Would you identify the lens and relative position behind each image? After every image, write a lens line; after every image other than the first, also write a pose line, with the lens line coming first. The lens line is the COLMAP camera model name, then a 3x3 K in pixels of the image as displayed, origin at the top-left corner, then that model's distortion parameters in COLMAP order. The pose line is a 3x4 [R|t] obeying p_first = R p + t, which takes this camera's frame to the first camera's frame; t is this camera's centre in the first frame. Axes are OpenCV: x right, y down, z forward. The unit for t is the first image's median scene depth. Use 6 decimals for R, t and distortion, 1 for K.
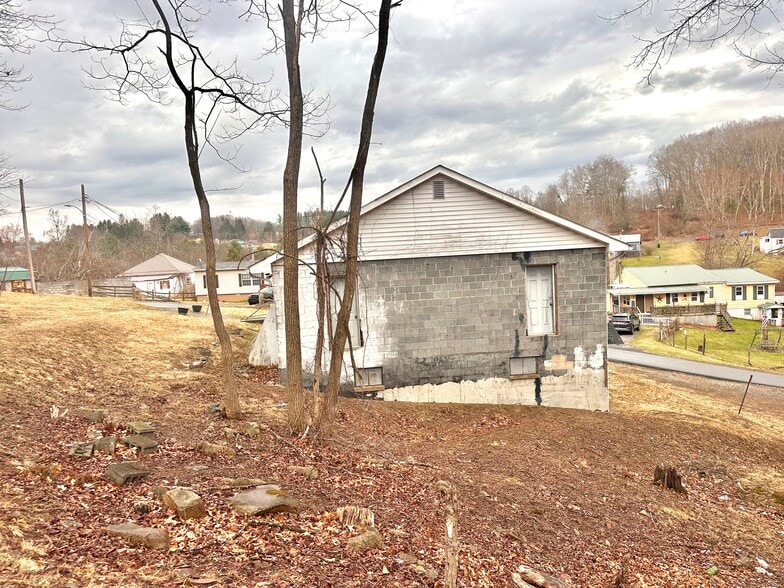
lens RADIAL K [[557.5, 0, 380.5], [0, 557.5, 294.5], [0, 0, 1]] dist [0.073129, -0.080772]
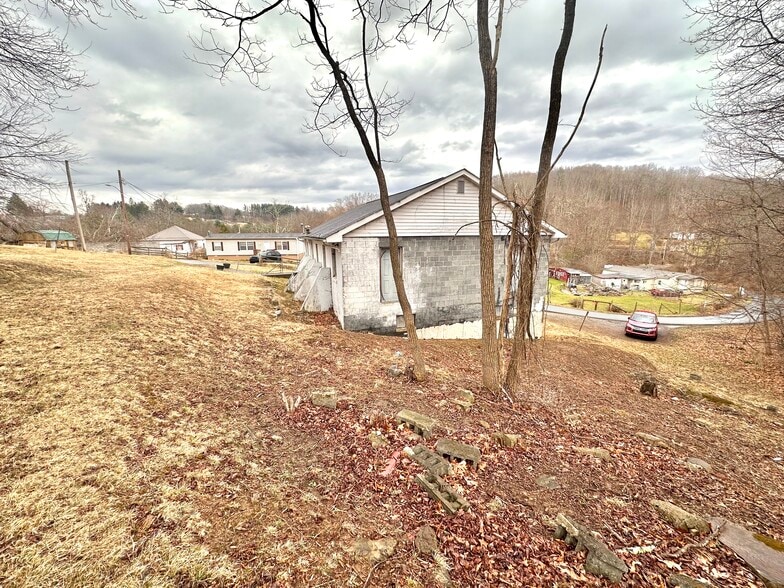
lens RADIAL K [[317.6, 0, 382.9], [0, 317.6, 295.2], [0, 0, 1]] dist [0.001122, 0.000266]
pose [[0.971237, 0.001083, 0.238114, -0.262505], [-0.028273, 0.993440, 0.110807, -0.002788], [-0.236432, -0.114352, 0.964896, 0.246806]]
